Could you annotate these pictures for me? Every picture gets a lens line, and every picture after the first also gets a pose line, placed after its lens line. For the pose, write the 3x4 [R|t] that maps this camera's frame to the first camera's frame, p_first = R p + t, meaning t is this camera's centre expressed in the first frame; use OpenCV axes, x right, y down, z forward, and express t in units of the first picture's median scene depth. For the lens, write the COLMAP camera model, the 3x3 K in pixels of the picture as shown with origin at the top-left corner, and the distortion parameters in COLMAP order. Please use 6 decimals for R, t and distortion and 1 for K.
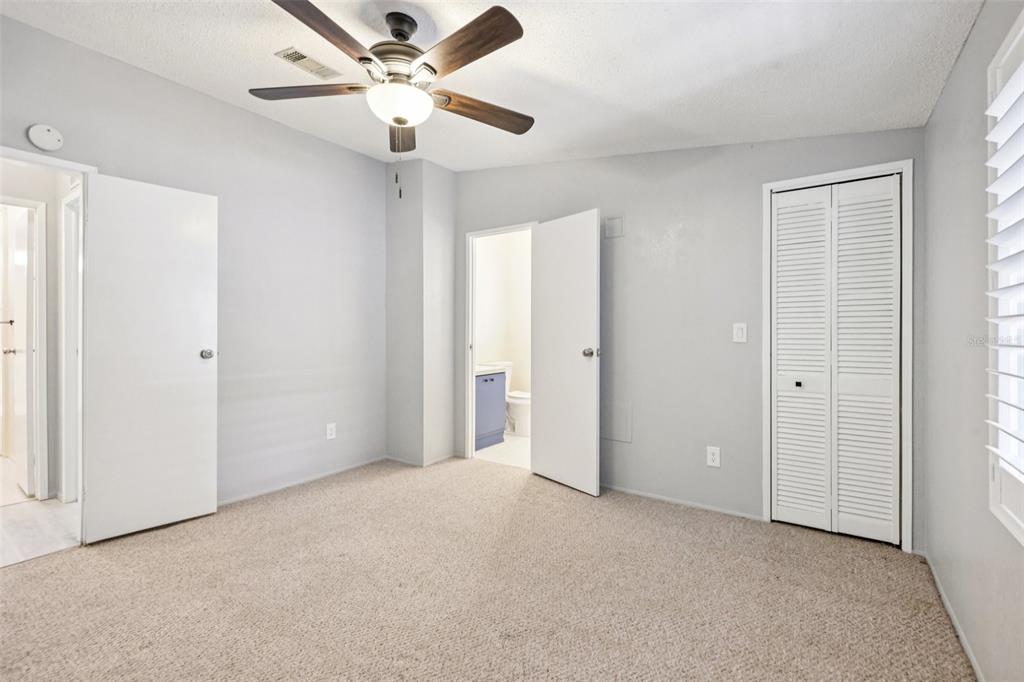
lens RADIAL K [[451.7, 0, 510.7], [0, 451.7, 345.6], [0, 0, 1]] dist [0.027661, -0.010756]
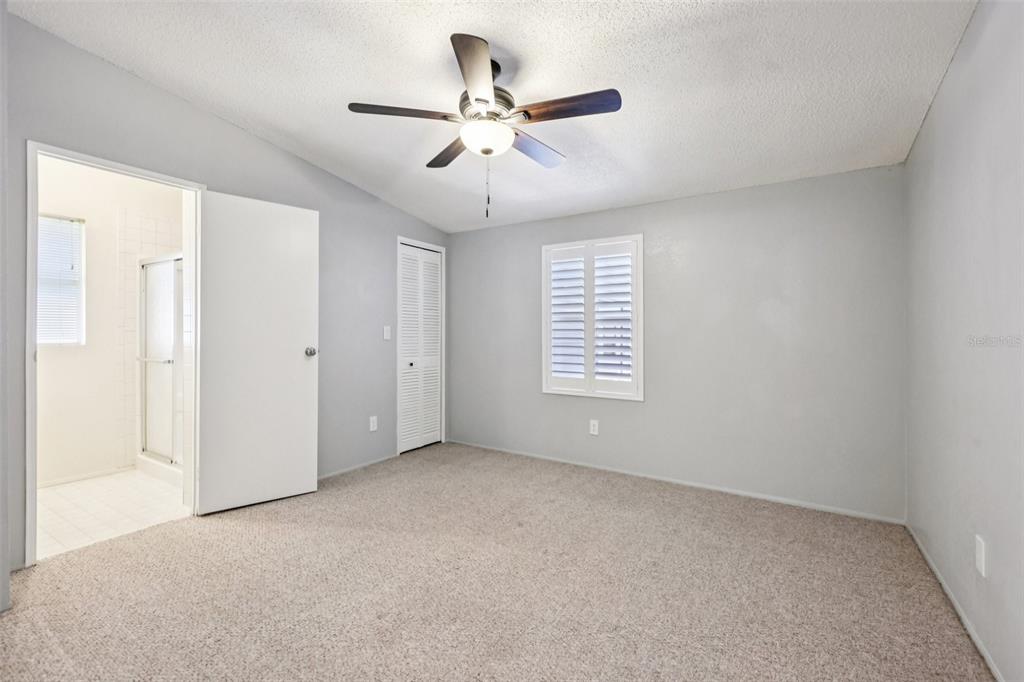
lens RADIAL K [[451.7, 0, 510.7], [0, 451.7, 345.6], [0, 0, 1]] dist [0.027661, -0.010756]
pose [[-0.041295, -0.023116, 0.998880, -0.975541], [0.018894, 0.999536, 0.023912, -0.014573], [-0.998968, 0.019860, -0.040839, 0.680863]]
